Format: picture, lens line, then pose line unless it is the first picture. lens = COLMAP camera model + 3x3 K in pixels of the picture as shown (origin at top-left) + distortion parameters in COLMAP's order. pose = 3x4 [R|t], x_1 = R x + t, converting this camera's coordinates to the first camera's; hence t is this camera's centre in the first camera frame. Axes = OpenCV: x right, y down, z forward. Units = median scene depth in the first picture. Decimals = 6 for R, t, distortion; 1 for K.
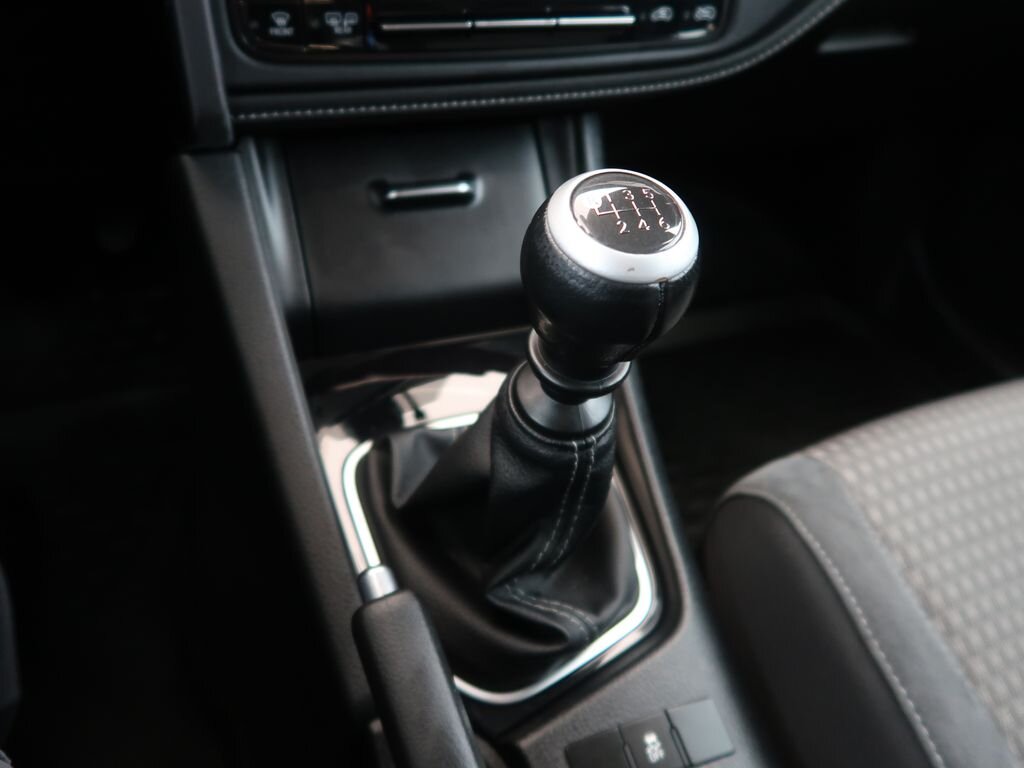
lens RADIAL K [[771.1, 0, 512.0], [0, 771.1, 384.0], [0, 0, 1]] dist [-0.035707, 0.001515]
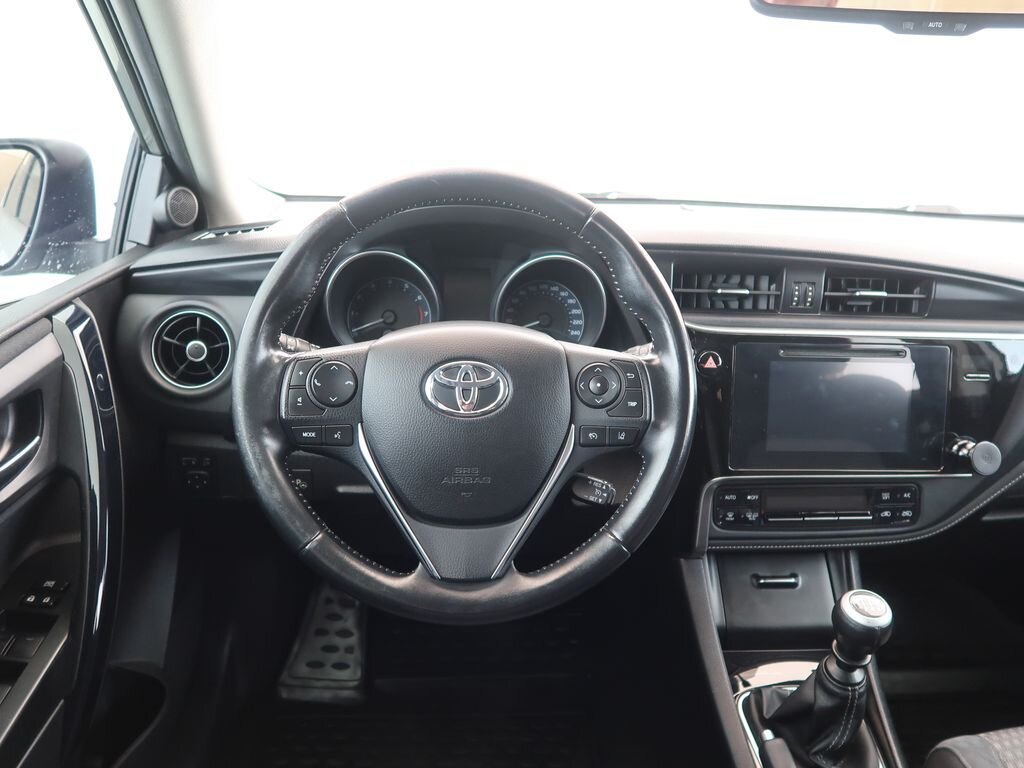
lens RADIAL K [[771.1, 0, 512.0], [0, 771.1, 384.0], [0, 0, 1]] dist [-0.035707, 0.001515]
pose [[0.950153, 0.026184, -0.310683, -0.194229], [-0.154625, 0.904864, -0.396625, 0.286483], [0.270741, 0.424894, 0.863808, -1.667144]]
